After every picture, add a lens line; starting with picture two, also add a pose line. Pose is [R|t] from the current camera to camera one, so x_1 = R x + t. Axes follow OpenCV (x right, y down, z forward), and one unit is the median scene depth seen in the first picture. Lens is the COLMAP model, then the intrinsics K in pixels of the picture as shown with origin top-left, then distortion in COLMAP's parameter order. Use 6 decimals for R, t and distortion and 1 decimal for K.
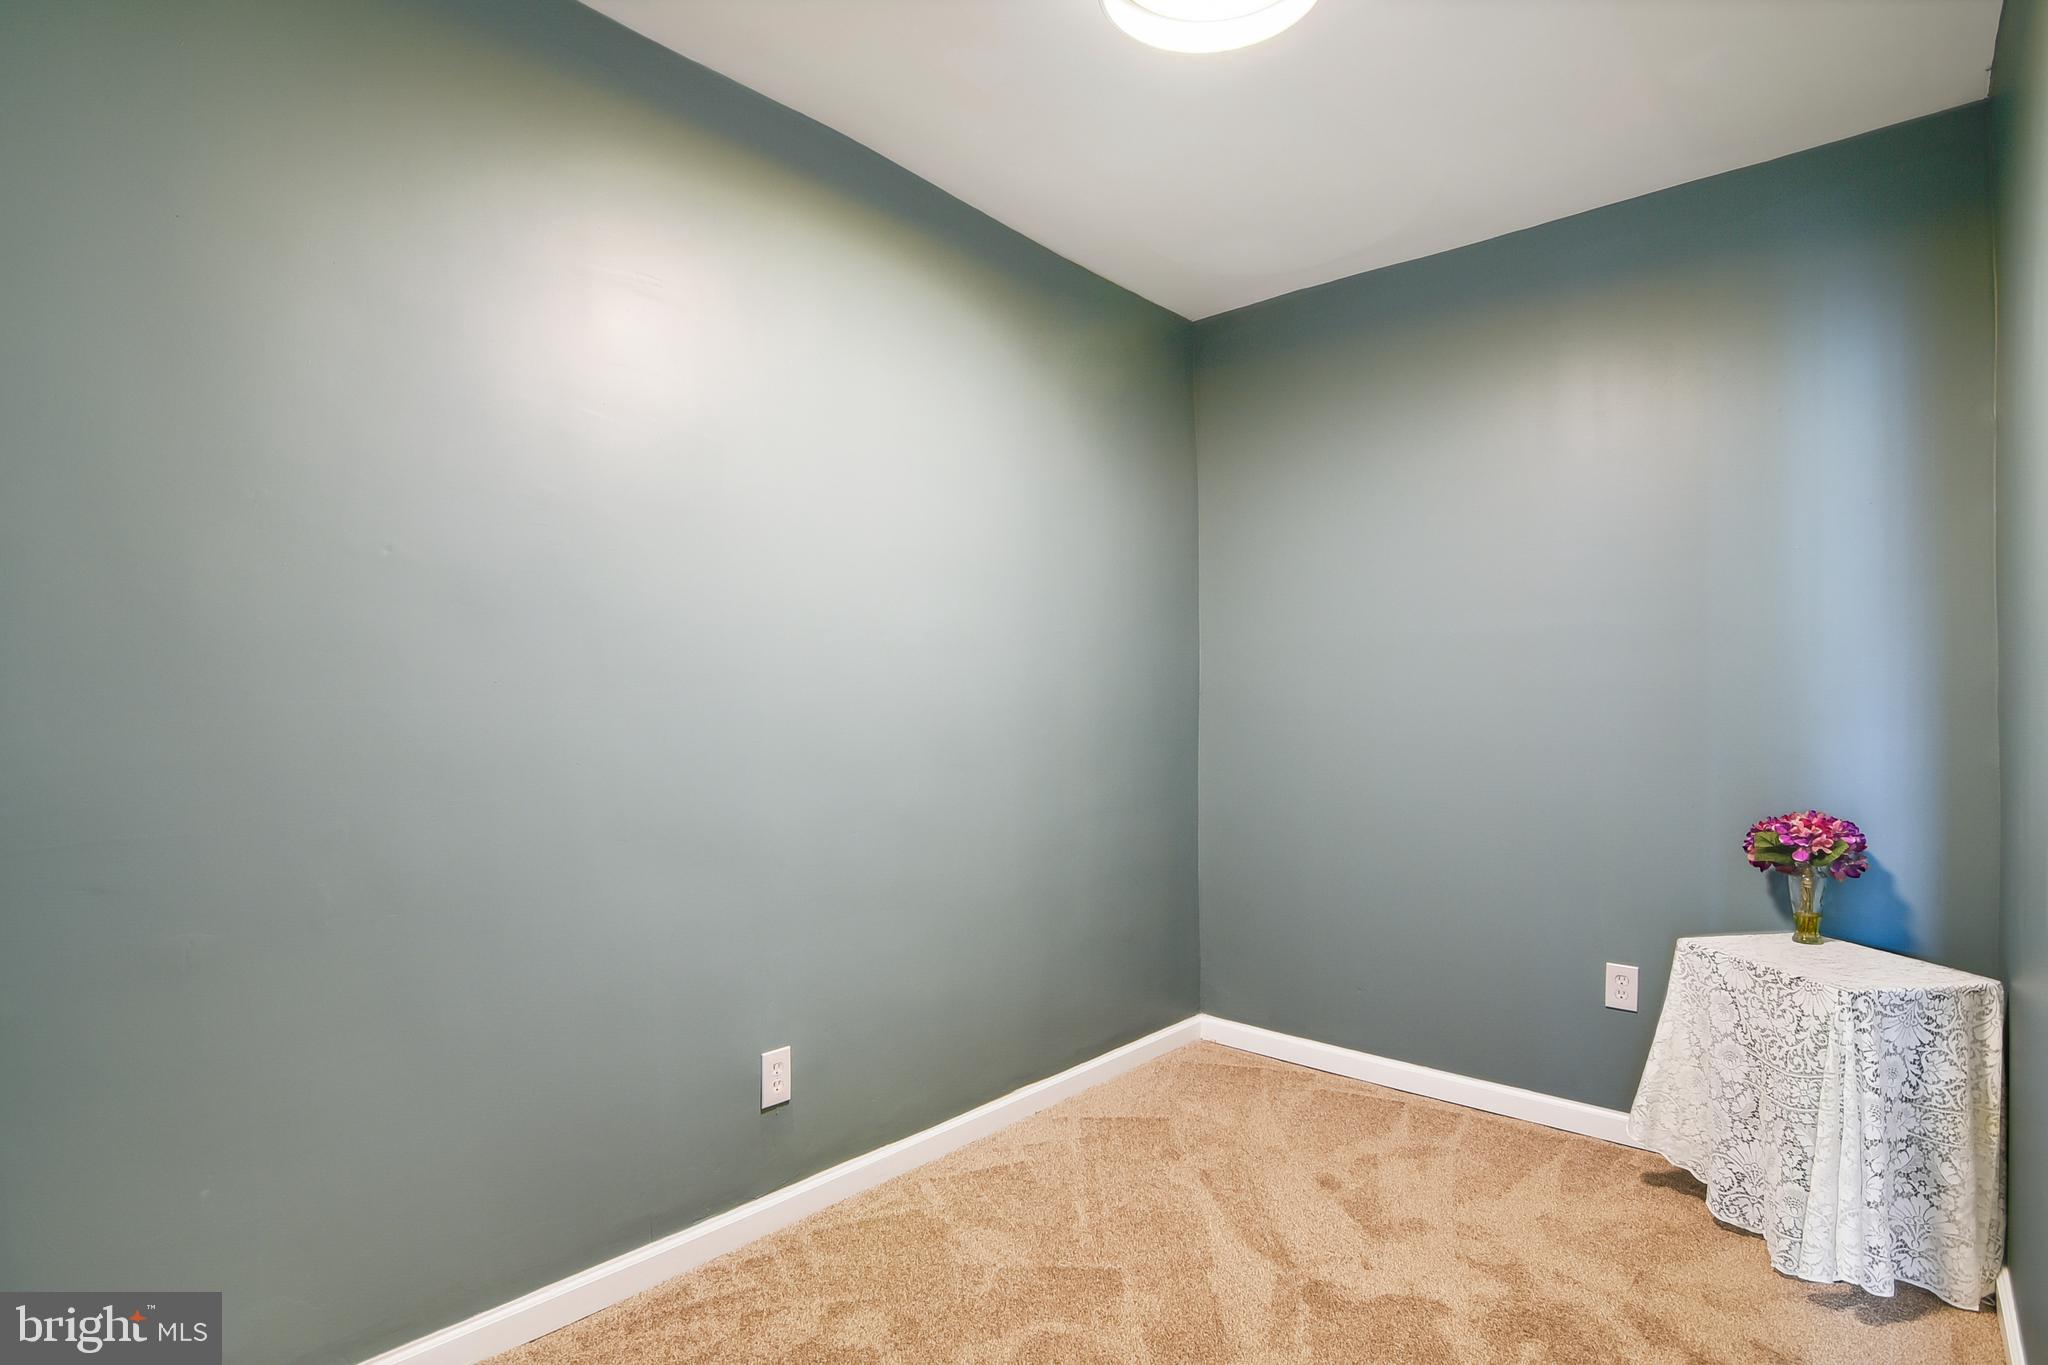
lens RADIAL K [[1025.3, 0, 1028.6], [0, 1025.3, 718.4], [0, 0, 1]] dist [-0.014946, -0.000753]
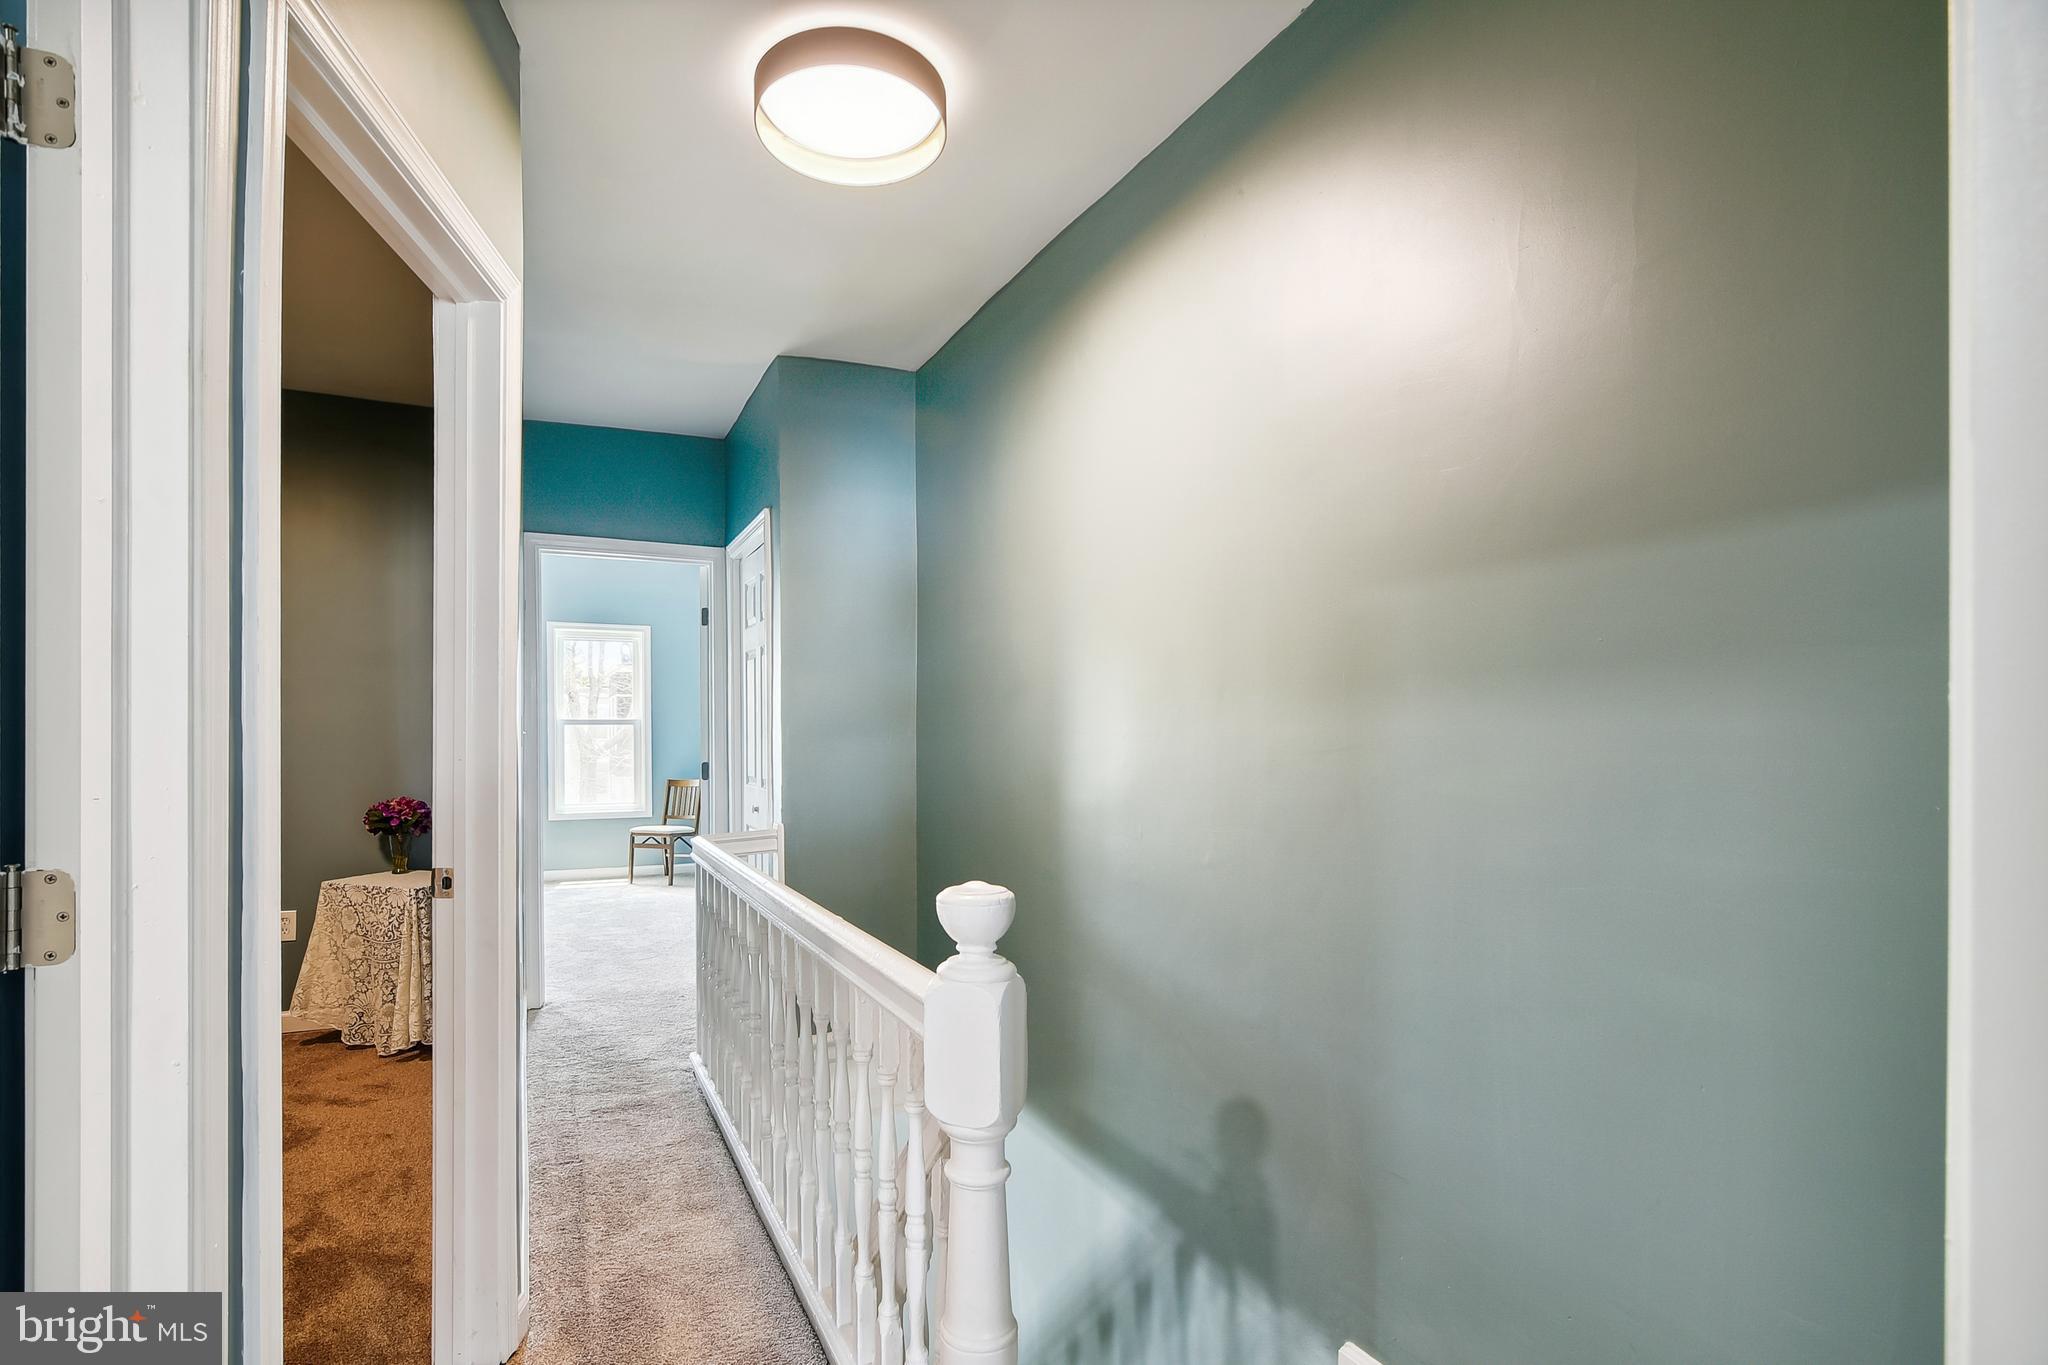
lens RADIAL K [[1025.3, 0, 1044.1], [0, 1025.3, 735.7], [0, 0, 1]] dist [-0.014946, -0.000753]
pose [[0.399730, 0.003663, 0.916626, -0.393220], [0.008407, 0.999935, -0.007663, 0.010546], [-0.916595, 0.010769, 0.399673, -0.716771]]
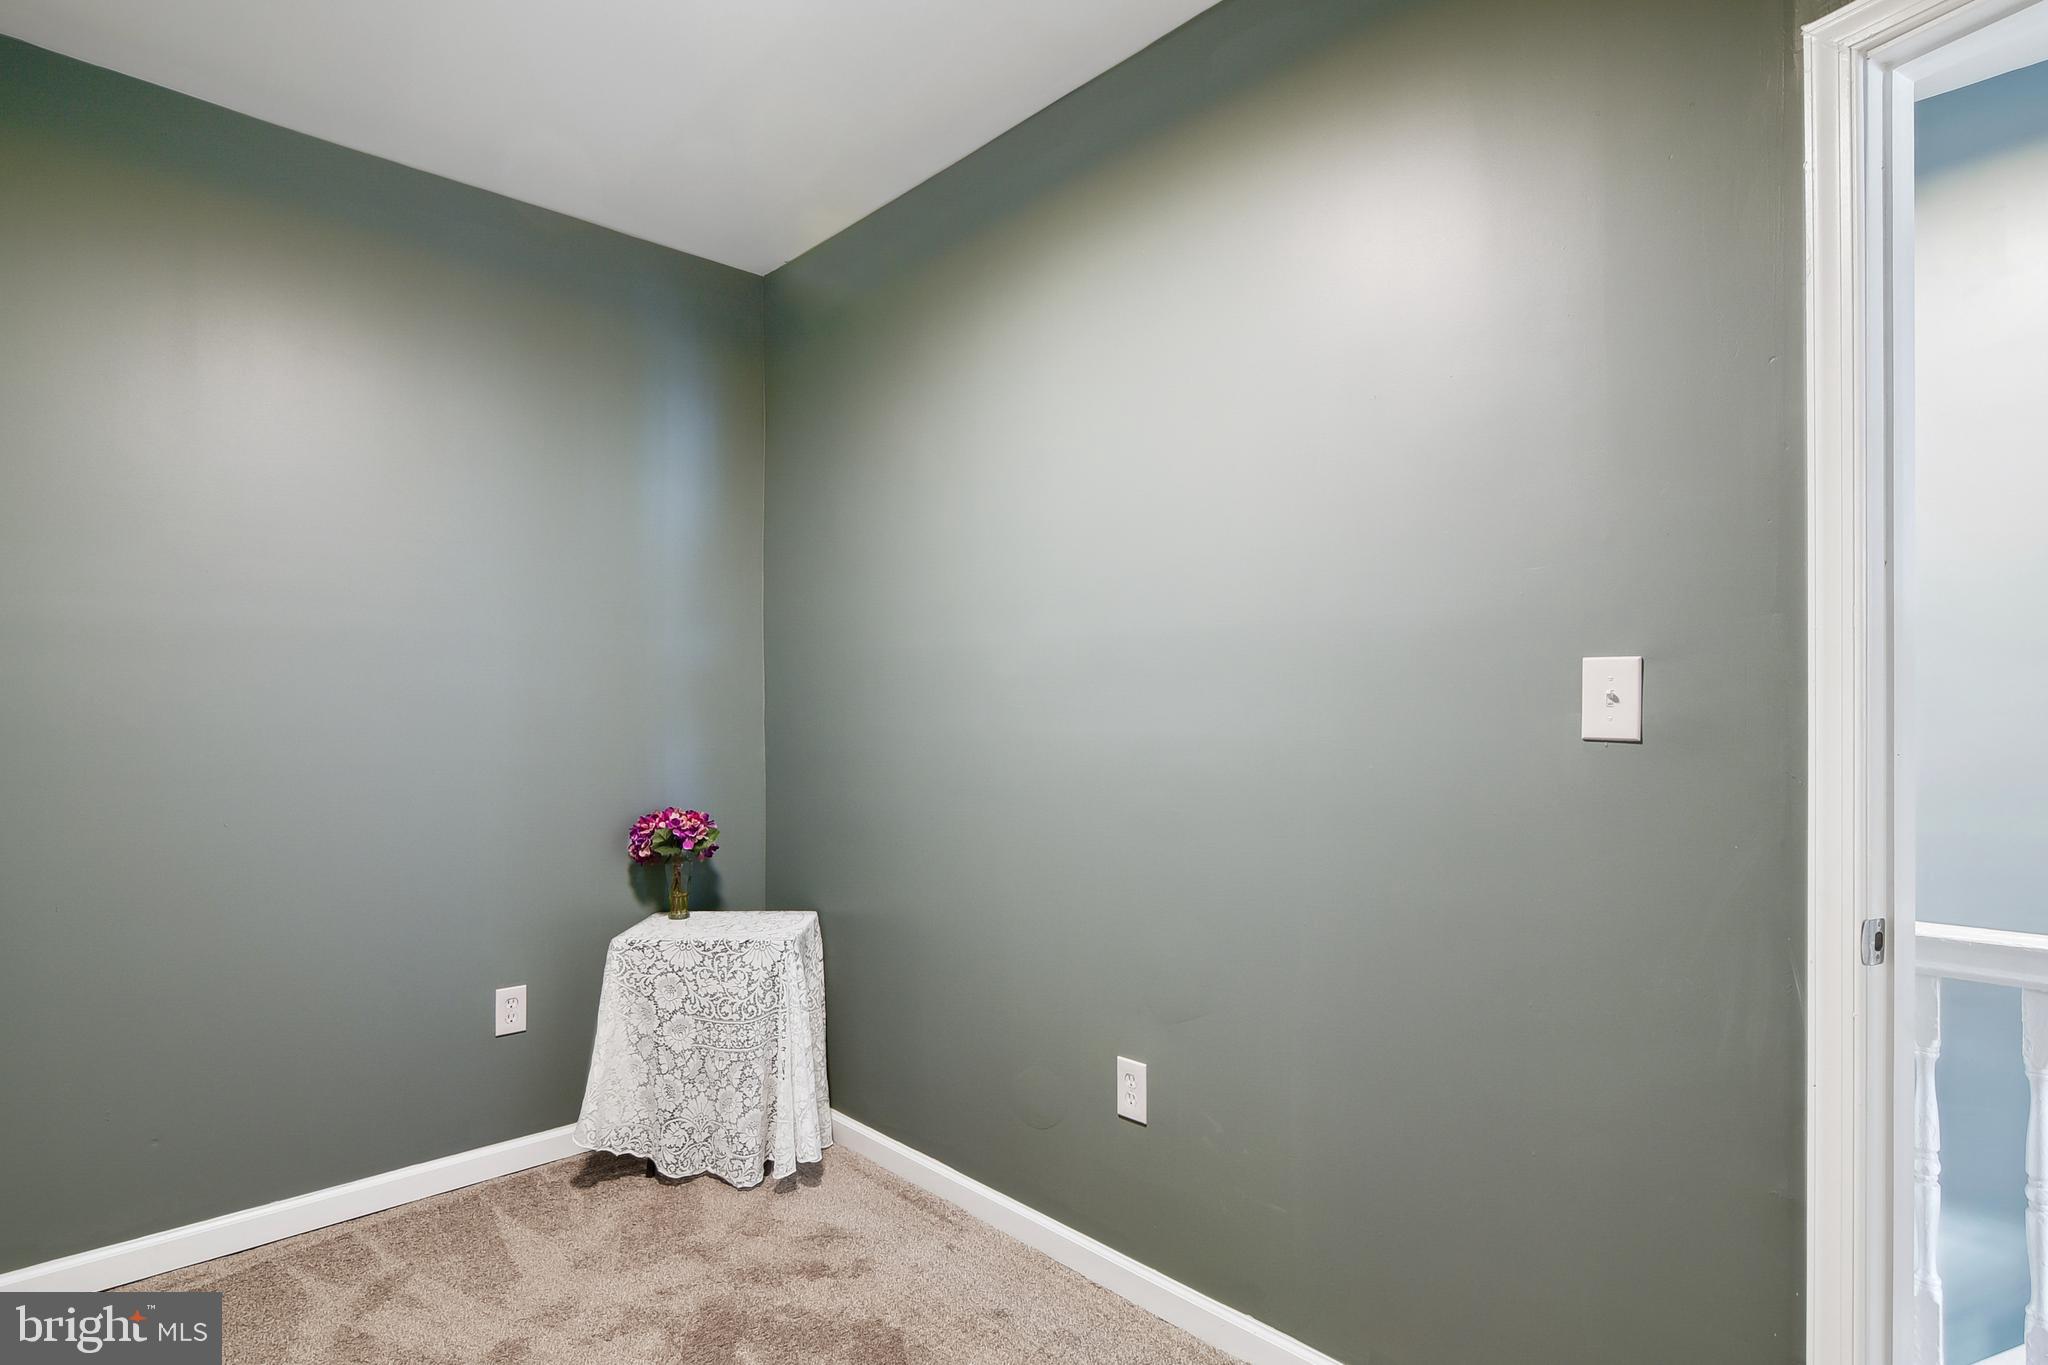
lens RADIAL K [[1025.3, 0, 1015.3], [0, 1025.3, 723.9], [0, 0, 1]] dist [-0.014946, -0.000753]
pose [[0.078516, -0.002071, 0.996911, -0.411513], [0.010689, 0.999942, 0.001236, -0.003836], [-0.996856, 0.010559, 0.078534, 0.536341]]
